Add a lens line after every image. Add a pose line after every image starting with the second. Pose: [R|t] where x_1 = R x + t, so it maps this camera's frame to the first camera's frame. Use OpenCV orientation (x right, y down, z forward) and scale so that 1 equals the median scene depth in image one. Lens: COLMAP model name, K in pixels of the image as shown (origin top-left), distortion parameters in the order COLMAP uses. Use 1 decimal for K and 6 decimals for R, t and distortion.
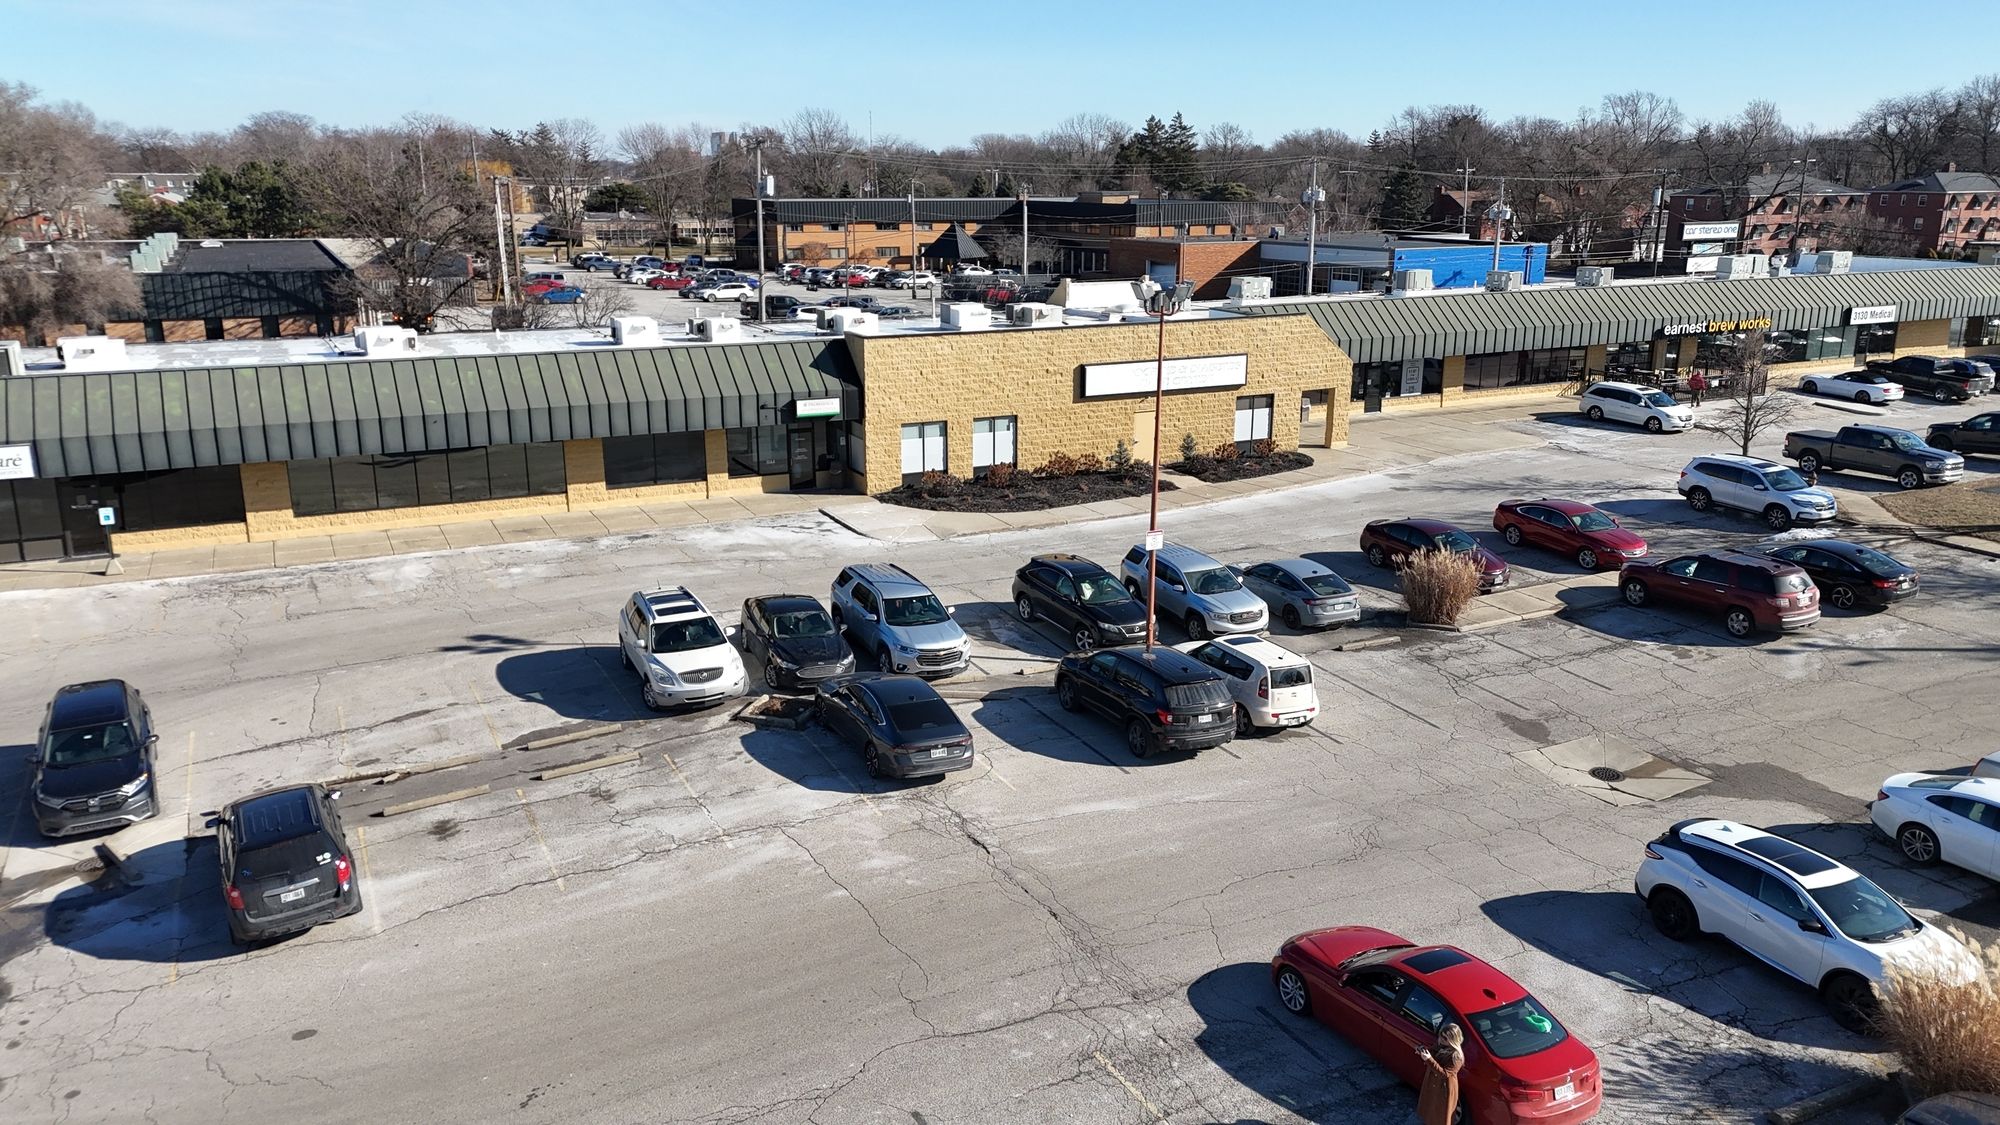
lens RADIAL K [[1435.0, 0, 1000.0], [0, 1435.0, 562.5], [0, 0, 1]] dist [0.028064, 0.001732]
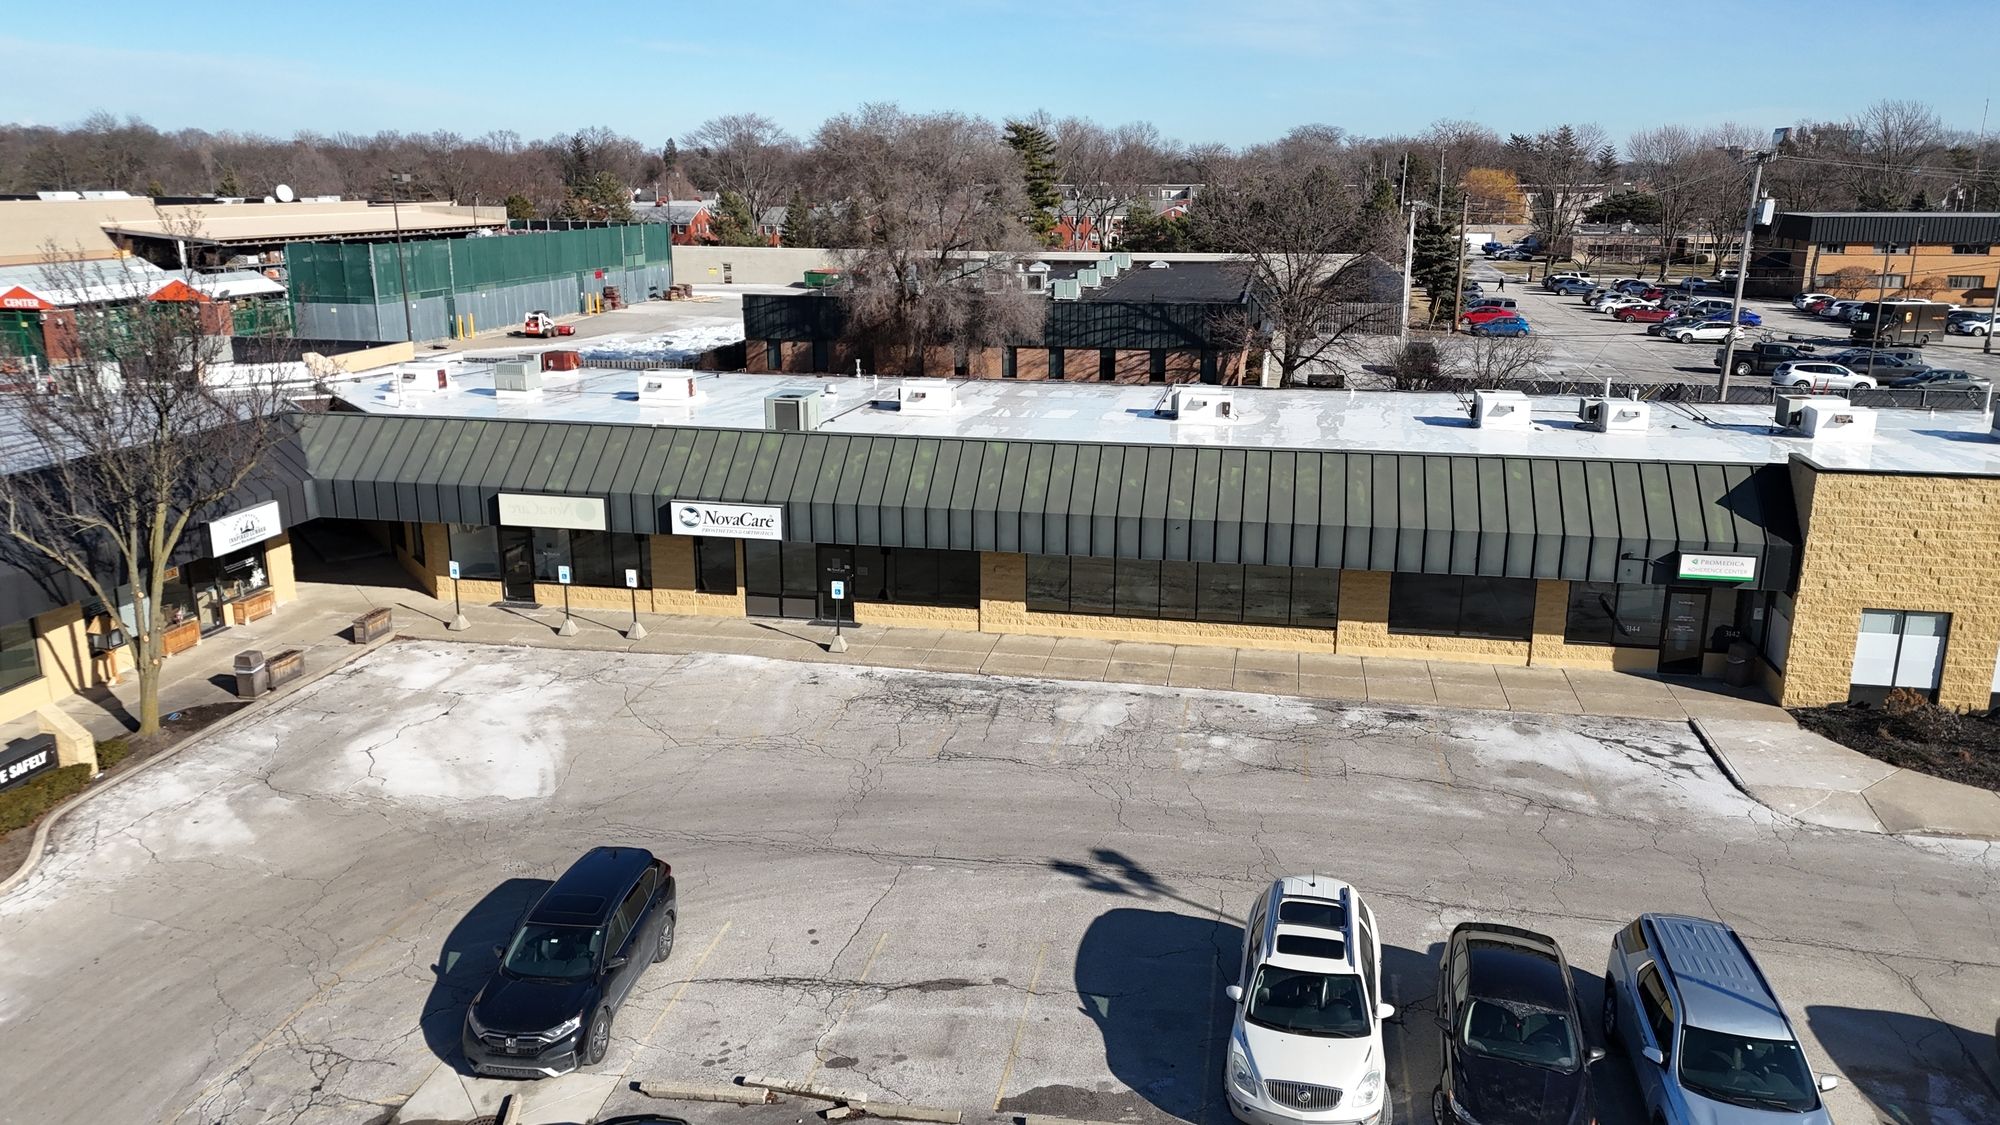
lens RADIAL K [[1446.5, 0, 1000.0], [0, 1446.5, 562.5], [0, 0, 1]] dist [0.083041, -0.049855]
pose [[0.795013, 0.153490, -0.586852, 0.009450], [-0.158332, 0.986427, 0.043505, -0.088736], [0.585564, 0.058331, 0.808525, 0.255839]]
